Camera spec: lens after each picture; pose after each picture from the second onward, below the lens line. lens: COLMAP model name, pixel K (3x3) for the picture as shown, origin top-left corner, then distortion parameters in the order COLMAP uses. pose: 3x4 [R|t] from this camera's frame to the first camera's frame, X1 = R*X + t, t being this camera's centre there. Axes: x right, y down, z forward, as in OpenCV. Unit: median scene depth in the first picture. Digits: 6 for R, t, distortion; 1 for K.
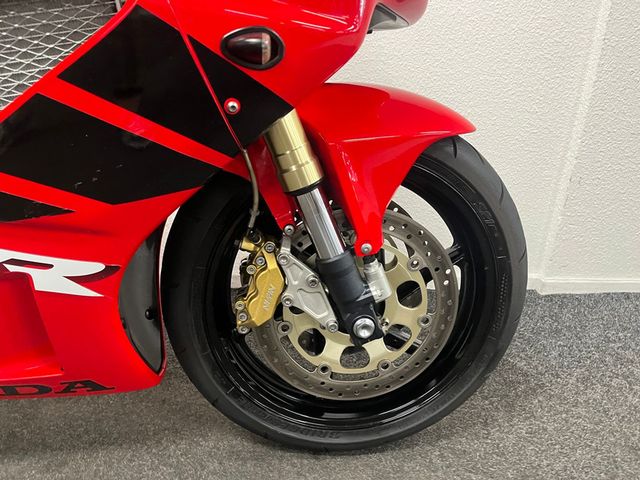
lens RADIAL K [[491.3, 0, 320.0], [0, 491.3, 240.0], [0, 0, 1]] dist [0.000542, 0.001948]
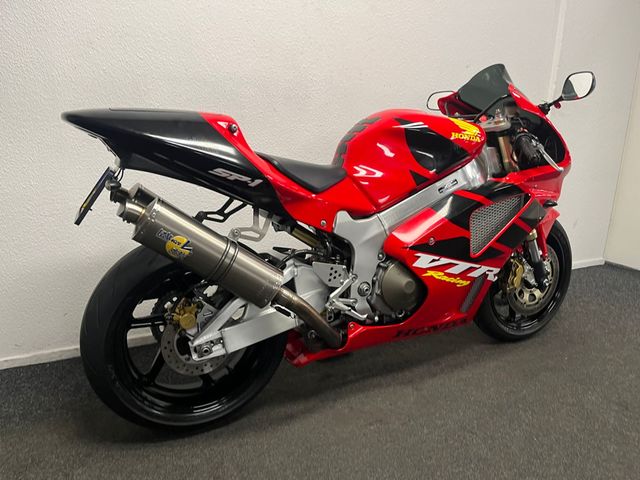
lens RADIAL K [[477.5, 0, 320.0], [0, 477.5, 240.0], [0, 0, 1]] dist [0.098463, -0.148384]
pose [[0.936527, -0.121674, 0.328806, -2.082124], [0.152469, 0.985865, -0.069456, -0.081138], [-0.315708, 0.115180, 0.941840, -1.340225]]
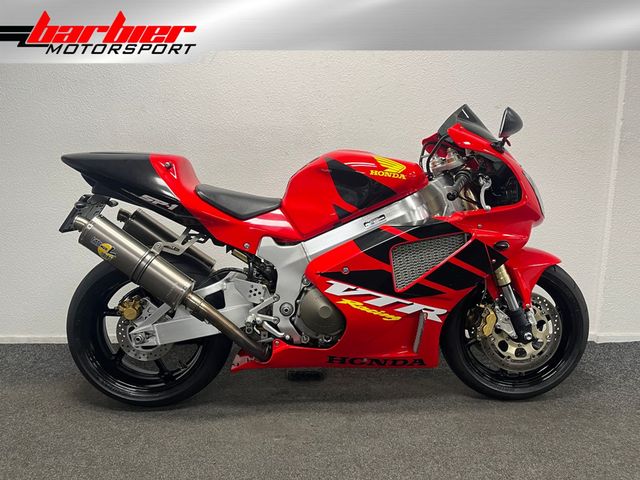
lens RADIAL K [[477.5, 0, 320.0], [0, 477.5, 240.0], [0, 0, 1]] dist [0.098463, -0.148384]
pose [[0.996488, -0.033109, -0.076908, -0.800311], [0.016856, 0.979020, -0.203064, 0.176387], [0.082017, 0.201054, 0.976140, -1.735232]]
